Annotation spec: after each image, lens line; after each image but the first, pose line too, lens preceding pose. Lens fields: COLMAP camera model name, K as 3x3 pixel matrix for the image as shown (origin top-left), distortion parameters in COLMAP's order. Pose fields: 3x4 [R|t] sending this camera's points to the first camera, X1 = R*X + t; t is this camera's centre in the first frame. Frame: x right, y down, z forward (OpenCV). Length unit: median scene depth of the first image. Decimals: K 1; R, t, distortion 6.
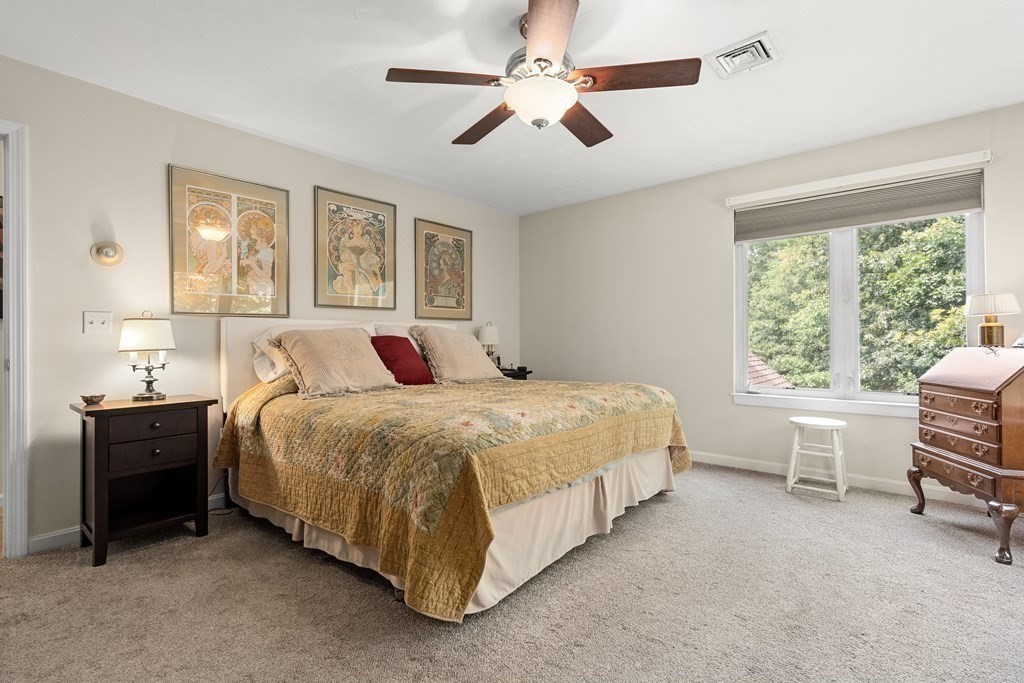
lens RADIAL K [[474.5, 0, 514.8], [0, 474.5, 338.0], [0, 0, 1]] dist [-0.005867, -0.000191]
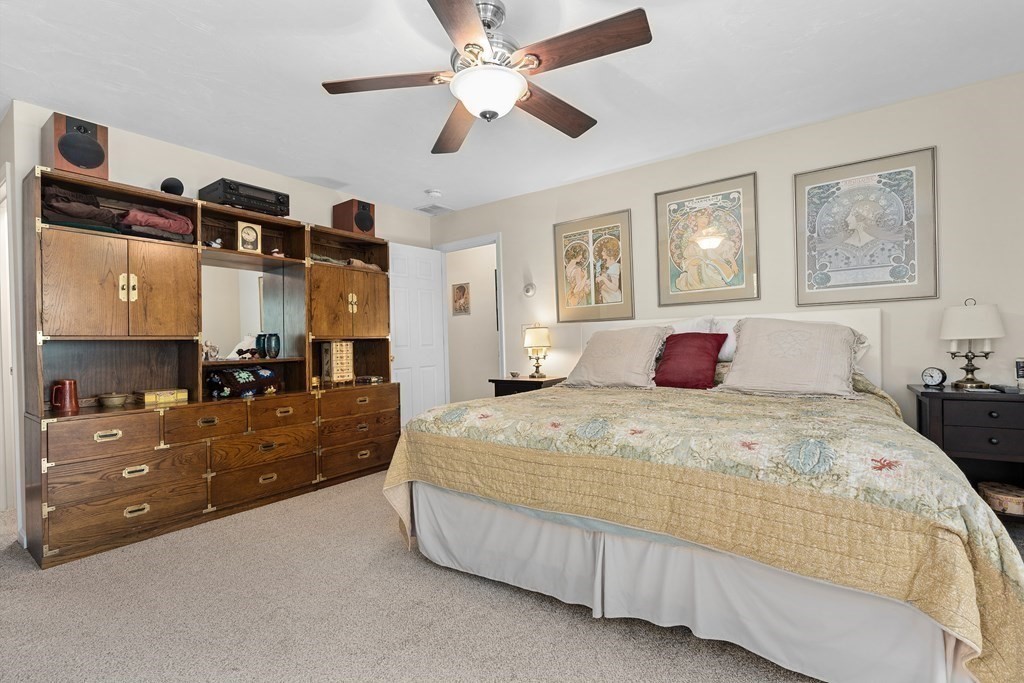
lens RADIAL K [[474.5, 0, 515.0], [0, 474.5, 342.5], [0, 0, 1]] dist [-0.005867, -0.000191]
pose [[0.077973, 0.004765, -0.996944, 0.677311], [0.028334, 0.999574, 0.006994, -0.002694], [0.996553, -0.028792, 0.077804, 0.644675]]
